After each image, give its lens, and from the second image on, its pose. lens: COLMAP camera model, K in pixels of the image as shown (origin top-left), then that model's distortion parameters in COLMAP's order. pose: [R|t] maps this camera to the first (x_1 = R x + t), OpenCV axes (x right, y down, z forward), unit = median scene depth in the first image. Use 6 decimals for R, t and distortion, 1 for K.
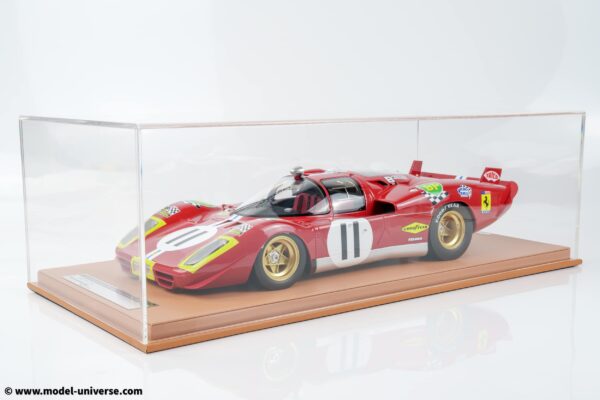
lens RADIAL K [[844.5, 0, 299.6], [0, 844.5, 198.4], [0, 0, 1]] dist [0.042082, 0.000000]
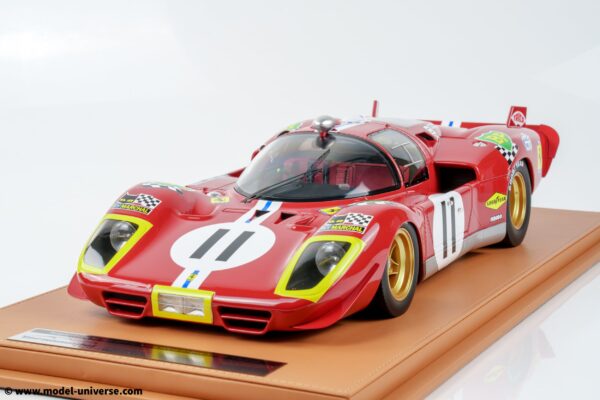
lens RADIAL K [[1250.8, 0, 299.3], [0, 1250.8, 200.8], [0, 0, 1]] dist [0.337416, 0.000000]
pose [[0.885875, -0.071925, 0.458315, -0.452310], [0.056437, 0.997279, 0.047420, -0.020777], [-0.460478, -0.016142, 0.887524, 0.196162]]
